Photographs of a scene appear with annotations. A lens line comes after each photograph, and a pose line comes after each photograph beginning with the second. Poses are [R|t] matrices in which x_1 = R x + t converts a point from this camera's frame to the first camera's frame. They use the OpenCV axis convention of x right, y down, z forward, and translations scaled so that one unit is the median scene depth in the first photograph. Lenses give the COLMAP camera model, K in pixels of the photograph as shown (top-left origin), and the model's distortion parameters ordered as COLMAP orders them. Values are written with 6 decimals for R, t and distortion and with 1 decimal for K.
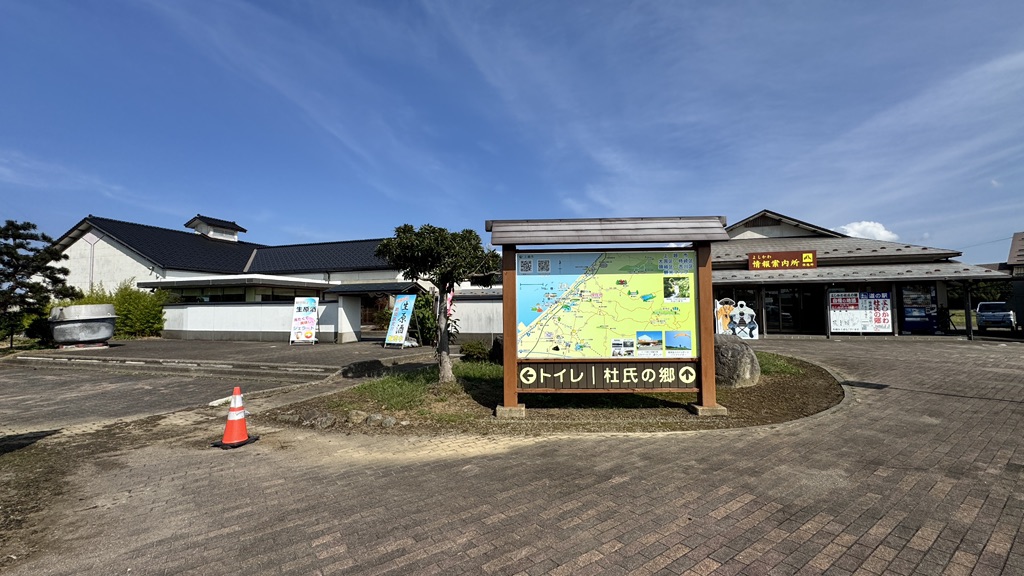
lens RADIAL K [[426.1, 0, 512.0], [0, 426.1, 288.0], [0, 0, 1]] dist [-0.000469, -0.000072]
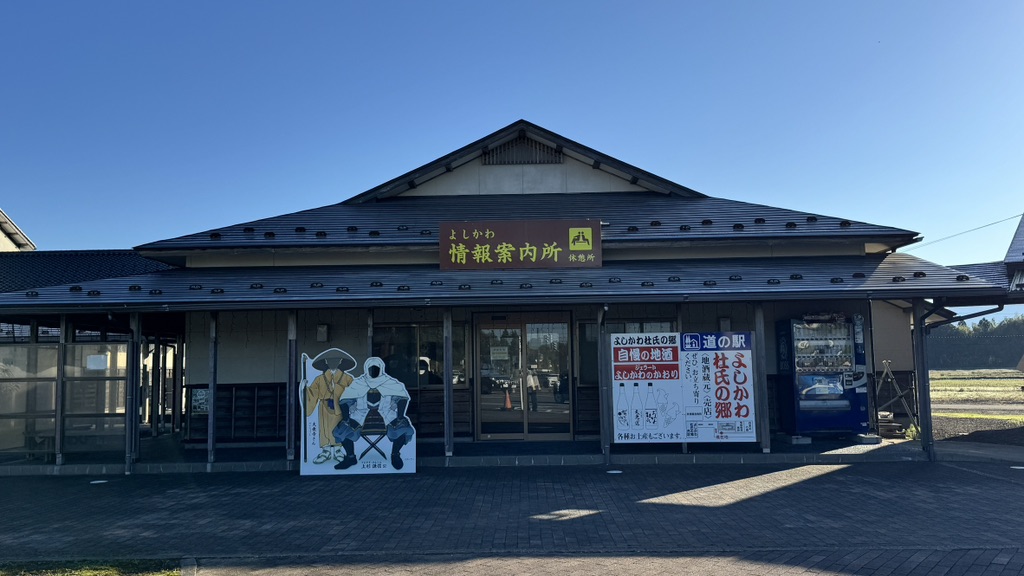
lens RADIAL K [[817.0, 0, 512.0], [0, 817.0, 288.0], [0, 0, 1]] dist [0.149890, -0.267815]
pose [[0.959456, 0.018776, 0.281231, 0.490410], [-0.006139, 0.998934, -0.045747, 0.005598], [-0.281790, 0.042166, 0.958549, 0.374417]]
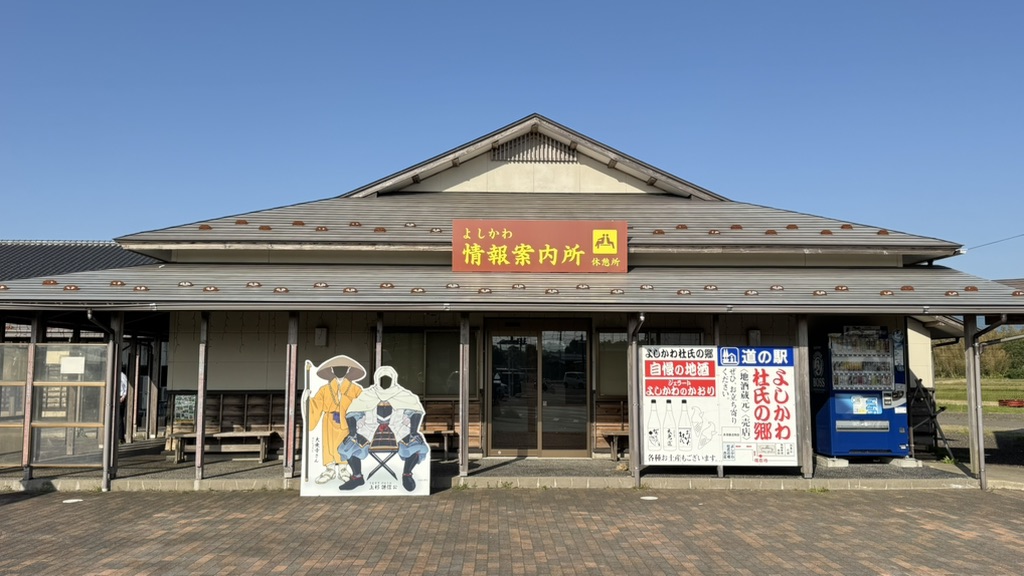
lens RADIAL K [[817.0, 0, 512.0], [0, 817.0, 288.0], [0, 0, 1]] dist [0.149890, -0.267815]
pose [[0.947400, 0.041886, 0.317301, 0.465007], [-0.027762, 0.998417, -0.048908, 0.001262], [-0.318847, 0.037527, 0.947063, 0.445886]]
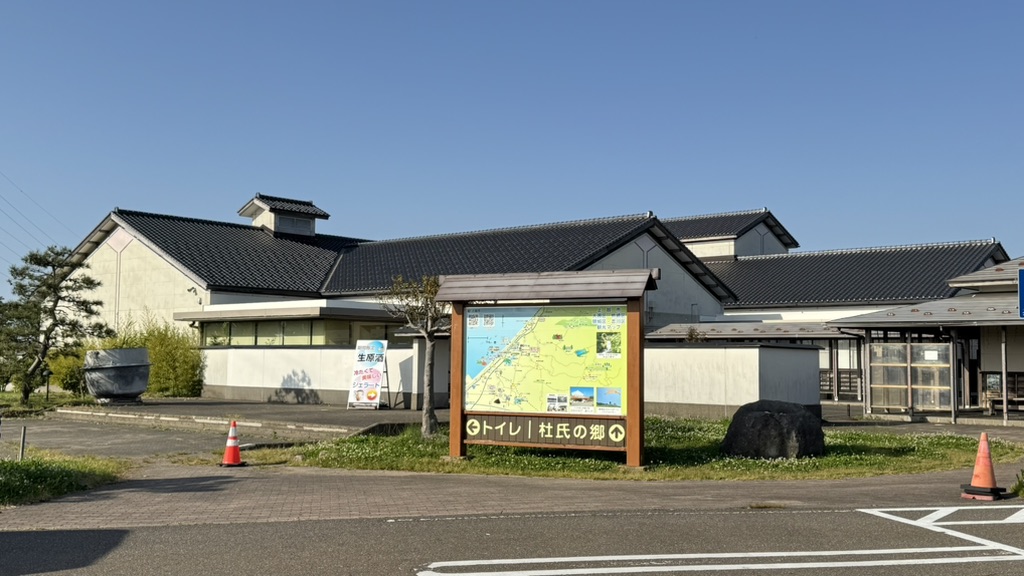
lens RADIAL K [[1115.0, 0, 512.0], [0, 1115.0, 288.0], [0, 0, 1]] dist [0.060310, -0.010724]
pose [[0.909415, -0.008596, -0.415801, 0.474504], [0.002208, 0.999872, -0.015840, -0.032829], [0.415884, 0.013487, 0.909318, -0.536416]]
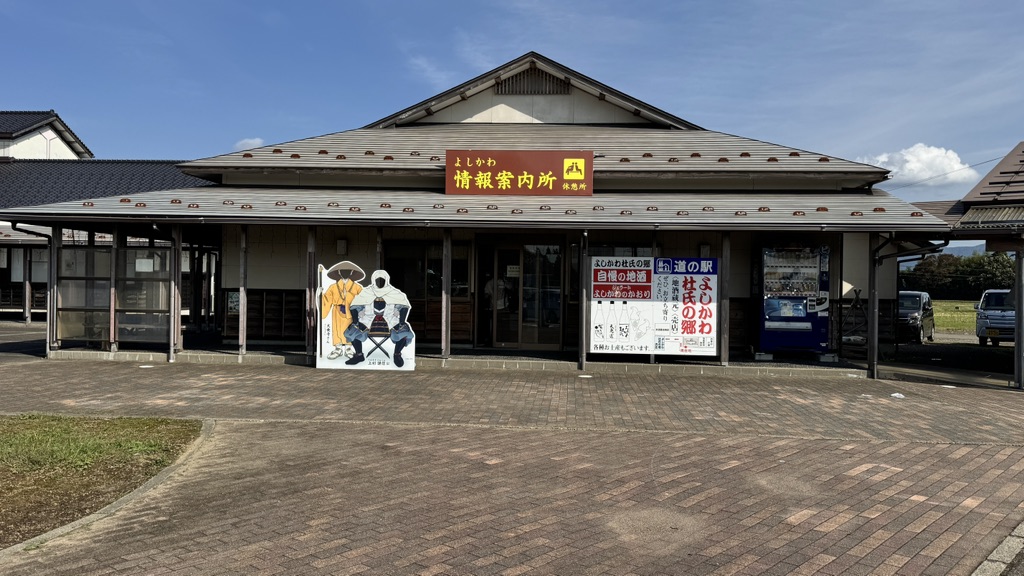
lens RADIAL K [[817.0, 0, 512.0], [0, 817.0, 288.0], [0, 0, 1]] dist [0.149890, -0.267815]
pose [[0.973316, 0.024492, 0.228158, 0.517965], [-0.037671, 0.997852, 0.053590, 0.002942], [-0.226356, -0.060755, 0.972148, 0.276295]]
